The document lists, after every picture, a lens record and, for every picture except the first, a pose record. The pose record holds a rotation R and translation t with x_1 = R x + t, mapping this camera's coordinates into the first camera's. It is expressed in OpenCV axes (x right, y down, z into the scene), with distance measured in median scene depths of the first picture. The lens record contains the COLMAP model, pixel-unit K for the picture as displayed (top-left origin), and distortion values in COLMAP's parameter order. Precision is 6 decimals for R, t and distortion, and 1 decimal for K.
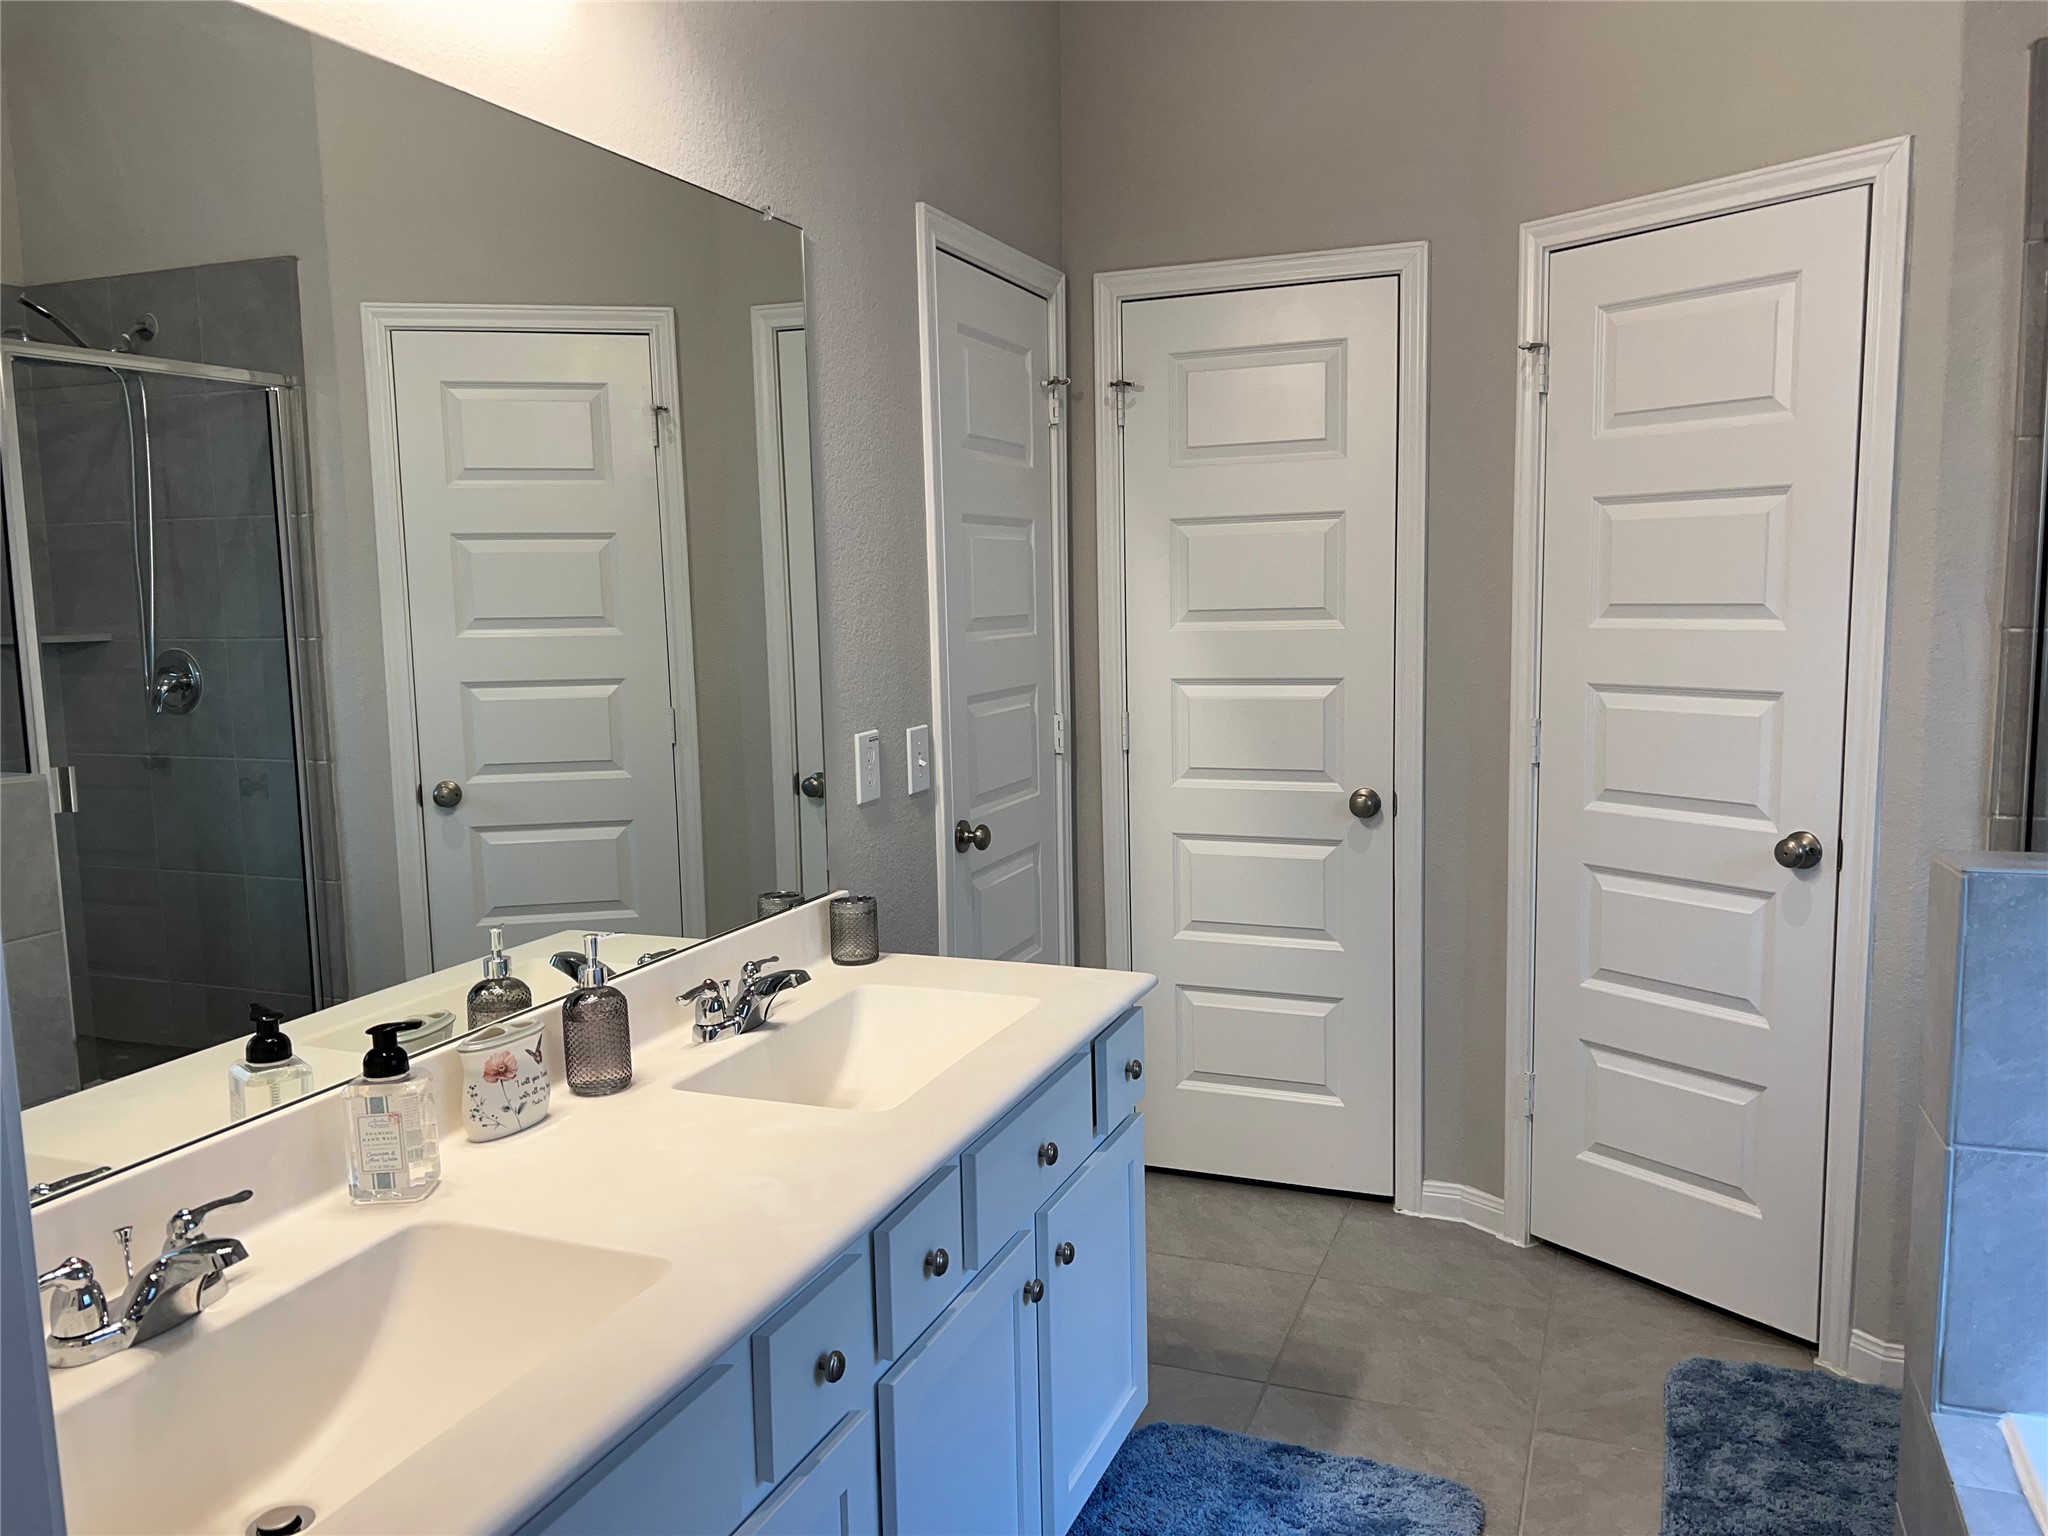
lens RADIAL K [[1510.1, 0, 1024.0], [0, 1510.1, 768.0], [0, 0, 1]] dist [0.034037, -0.043147]
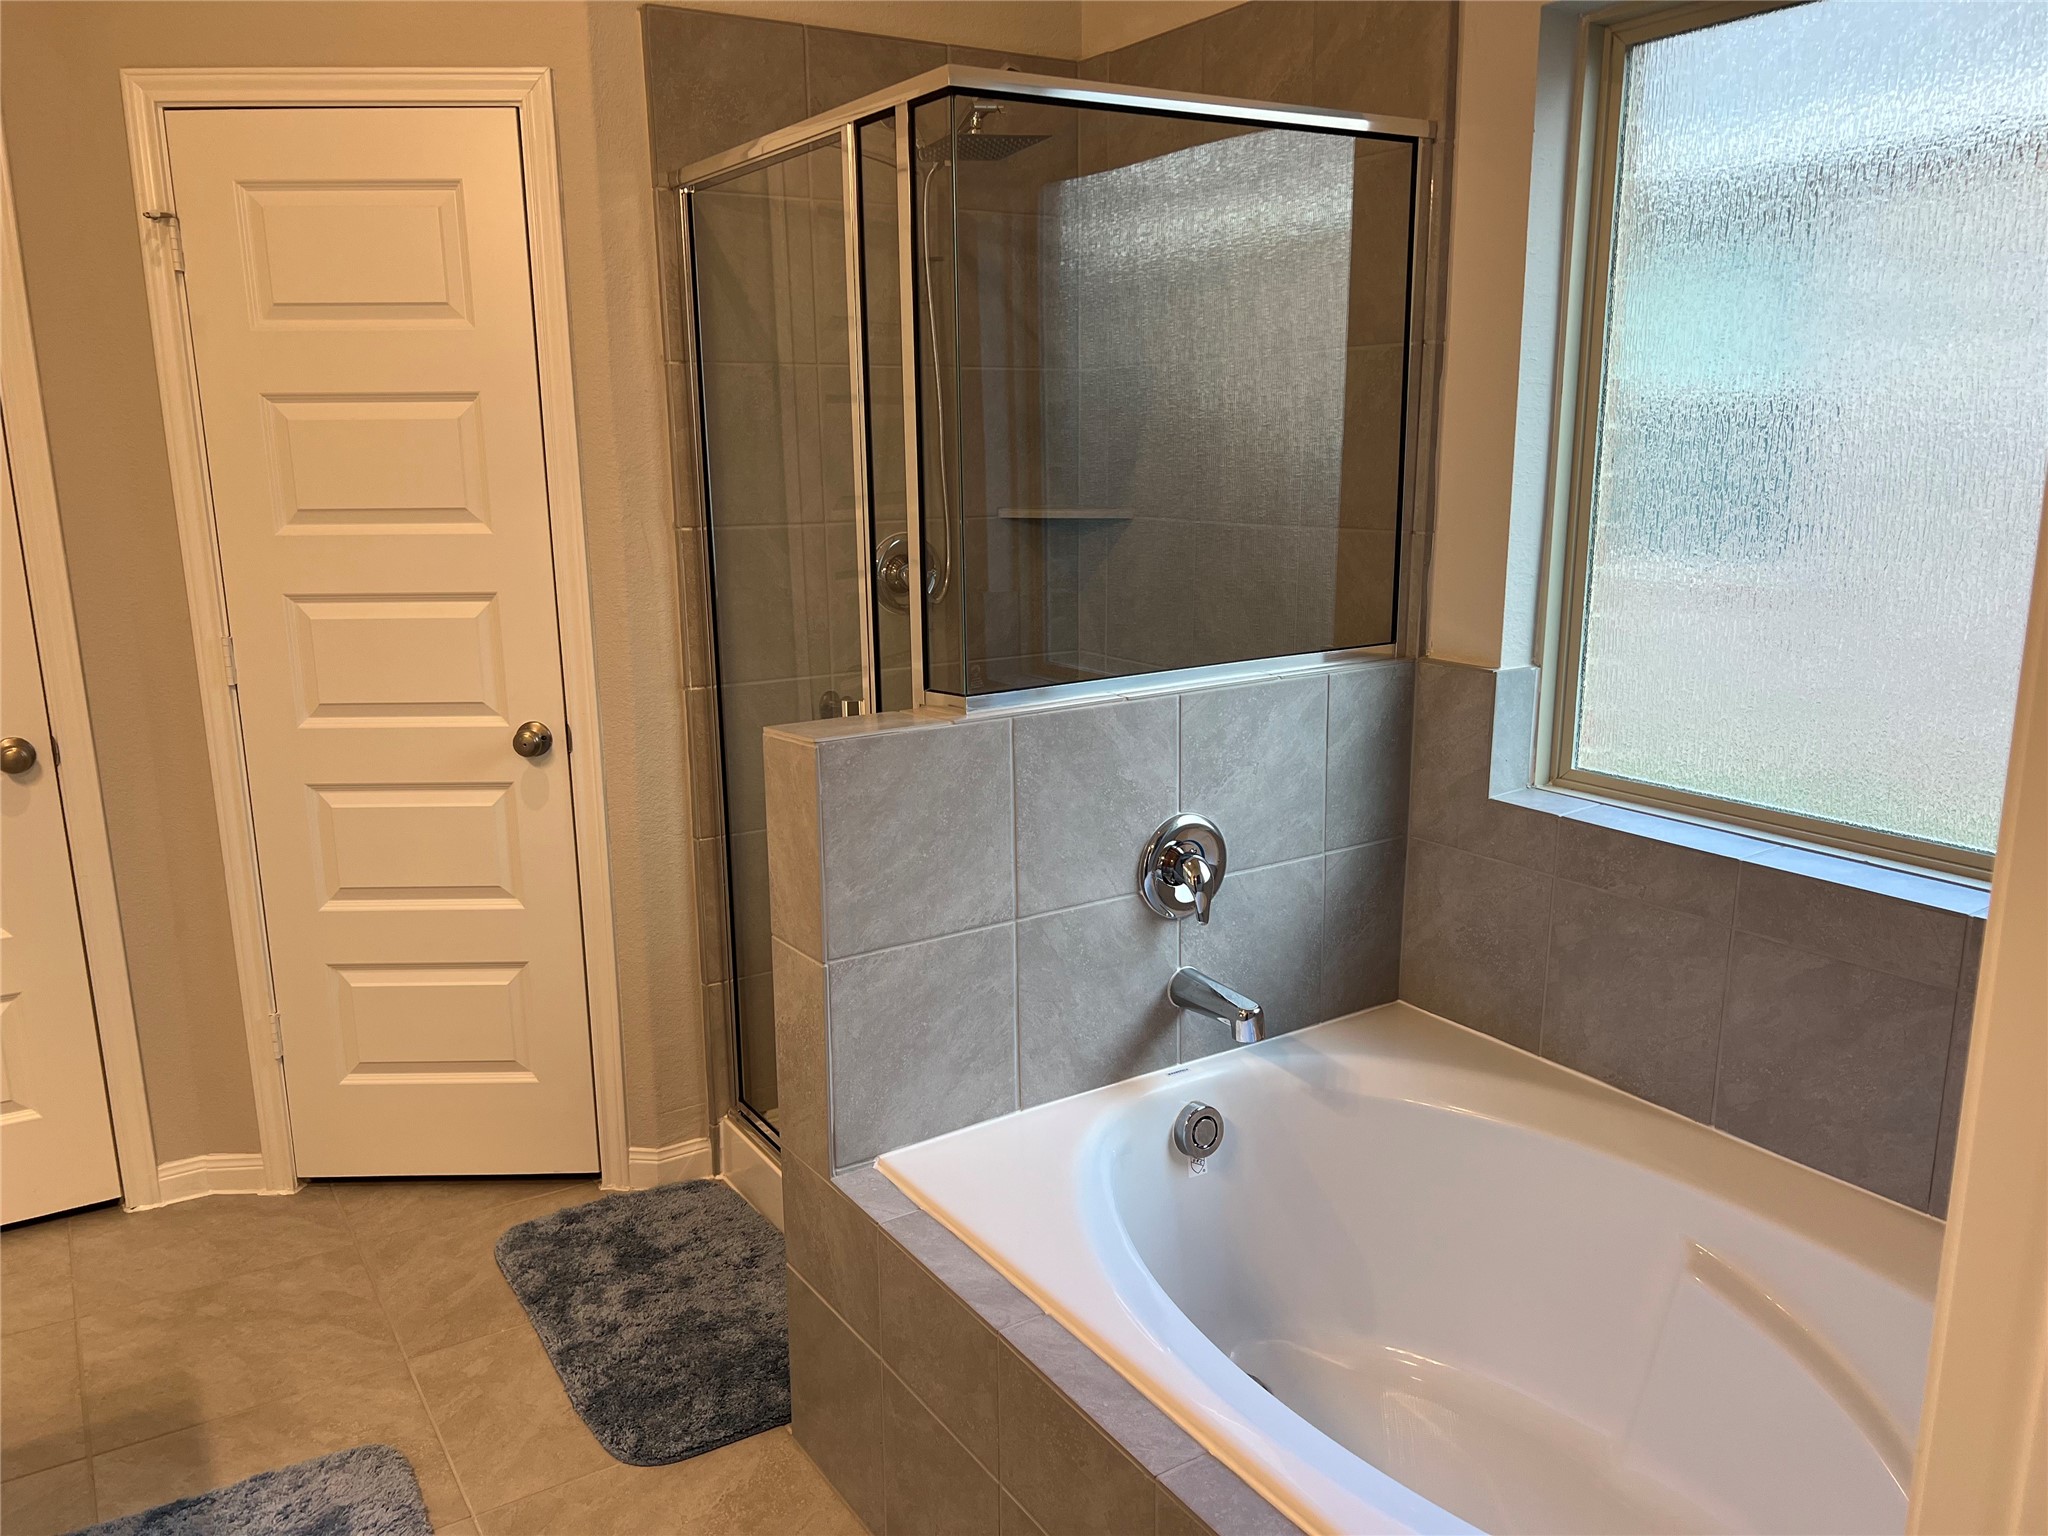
lens RADIAL K [[1510.1, 0, 1024.0], [0, 1510.1, 768.0], [0, 0, 1]] dist [0.034037, -0.043147]
pose [[0.592382, -0.155741, 0.790461, -0.132862], [0.096429, 0.987791, 0.122354, -0.023207], [-0.799866, 0.003743, 0.600167, 0.078212]]
